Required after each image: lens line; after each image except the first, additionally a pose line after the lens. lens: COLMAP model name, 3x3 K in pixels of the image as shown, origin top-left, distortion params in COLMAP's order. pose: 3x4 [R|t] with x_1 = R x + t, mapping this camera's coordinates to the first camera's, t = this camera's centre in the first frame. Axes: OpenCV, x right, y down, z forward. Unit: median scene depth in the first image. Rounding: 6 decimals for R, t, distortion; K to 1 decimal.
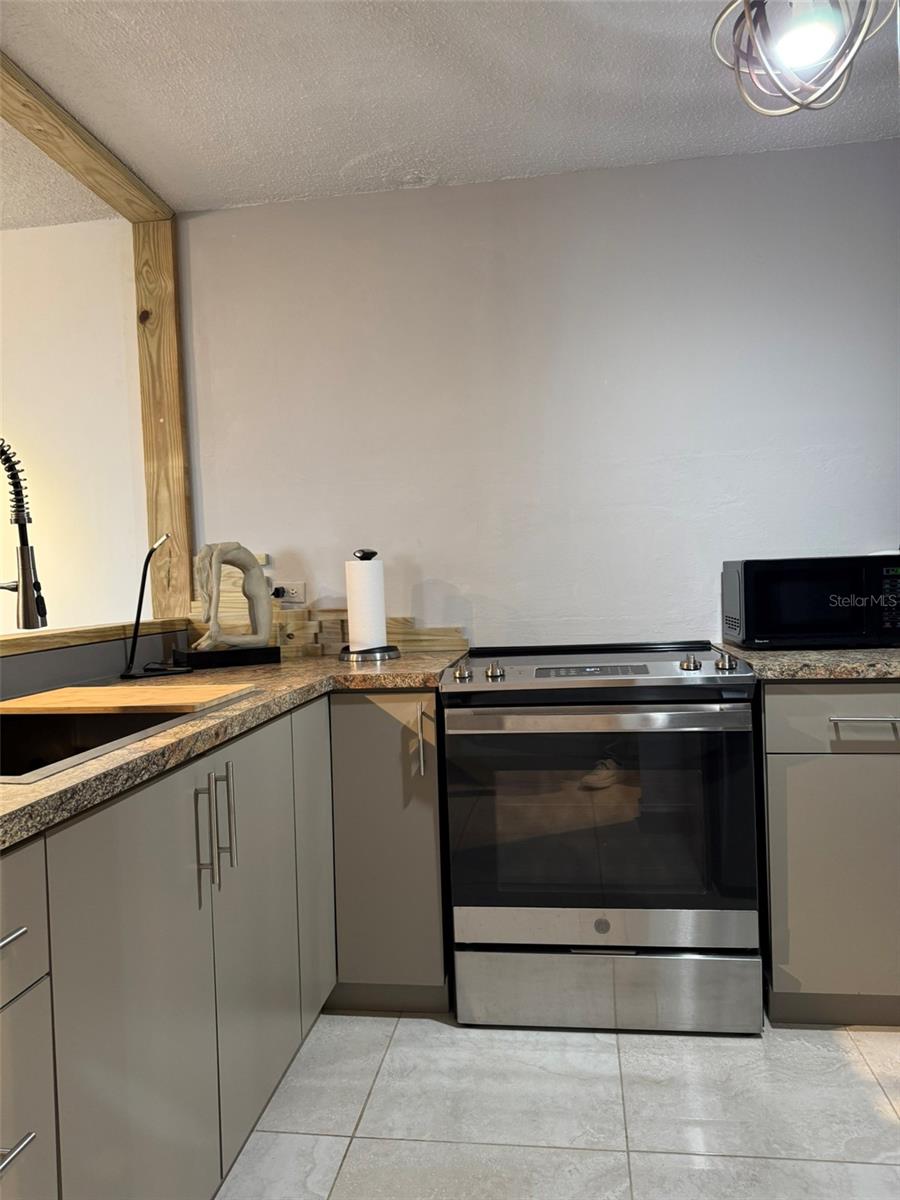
lens RADIAL K [[853.6, 0, 448.3], [0, 853.6, 591.2], [0, 0, 1]] dist [0.029713, -0.055976]
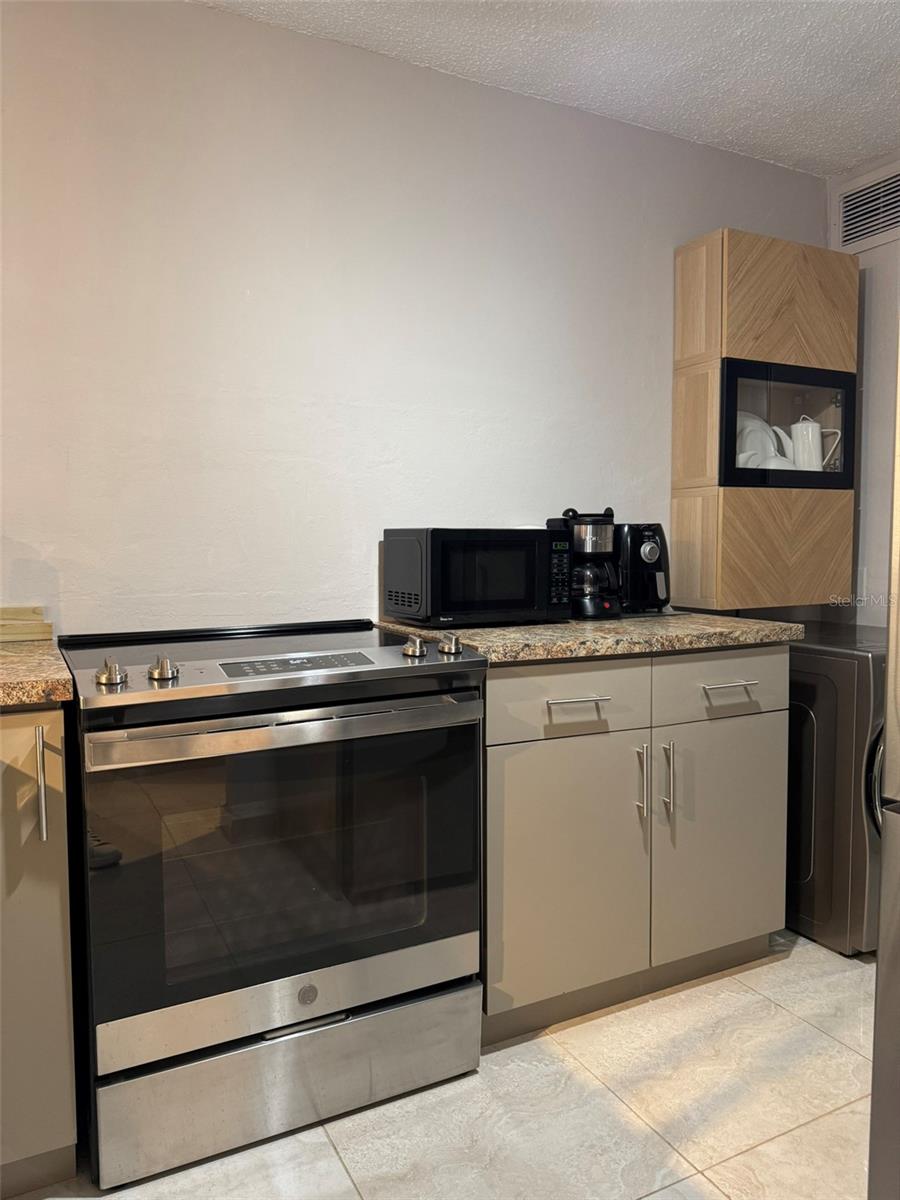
lens RADIAL K [[853.6, 0, 459.4], [0, 853.6, 594.0], [0, 0, 1]] dist [0.029713, -0.055976]
pose [[0.807076, -0.003166, 0.590440, -0.162629], [-0.016678, 0.999464, 0.028157, 0.008684], [-0.590213, -0.032572, 0.806590, 0.315825]]
